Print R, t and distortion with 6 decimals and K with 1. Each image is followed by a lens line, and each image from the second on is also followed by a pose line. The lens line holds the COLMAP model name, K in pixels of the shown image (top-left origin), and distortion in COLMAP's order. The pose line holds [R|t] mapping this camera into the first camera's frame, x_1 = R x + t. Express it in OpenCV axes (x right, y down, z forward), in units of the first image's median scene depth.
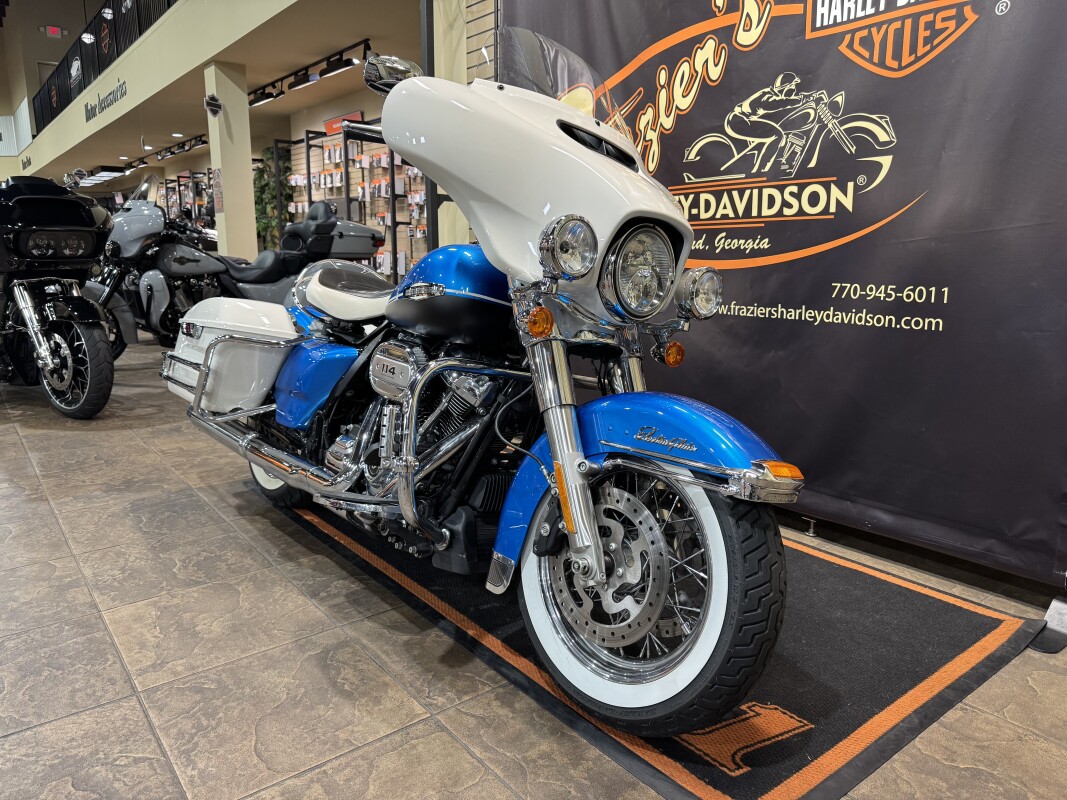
lens RADIAL K [[755.1, 0, 531.6], [0, 755.1, 426.7], [0, 0, 1]] dist [-0.020479, 0.025283]
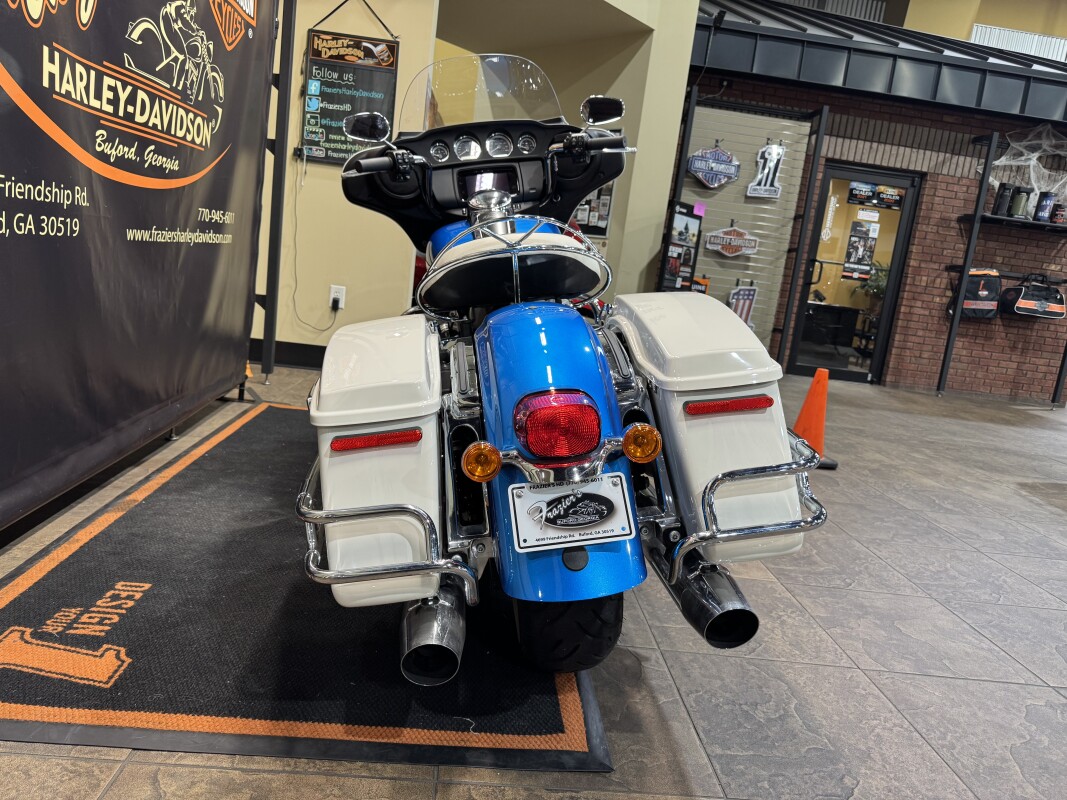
lens RADIAL K [[748.5, 0, 533.5], [0, 748.5, 400.0], [0, 0, 1]] dist [0.091408, -0.088113]
pose [[-0.820269, -0.211421, 0.531470, -0.638822], [-0.002546, 0.930519, 0.366234, -0.318359], [-0.571973, 0.299057, -0.763814, 1.553293]]
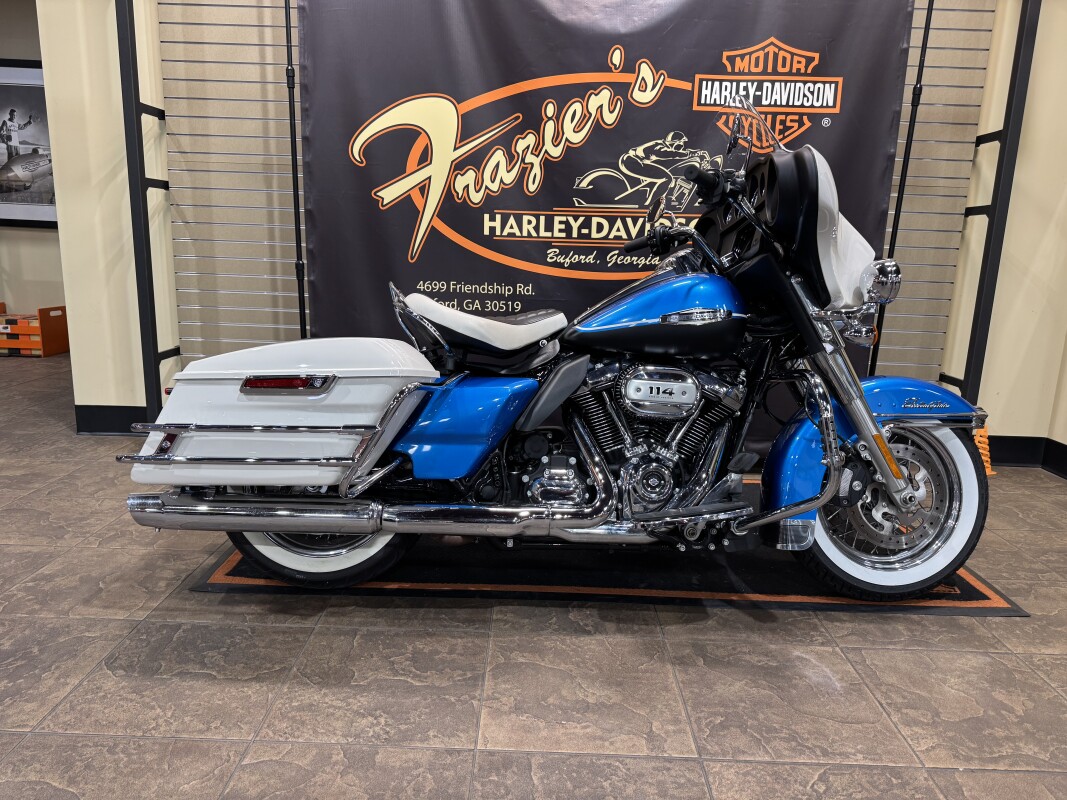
lens RADIAL K [[758.0, 0, 532.6], [0, 758.0, 420.1], [0, 0, 1]] dist [0.080288, -0.092441]
pose [[0.622247, -0.166434, 0.764924, -0.863025], [0.152673, 0.984175, 0.089943, -0.121391], [-0.767789, 0.060816, 0.637810, 0.337127]]
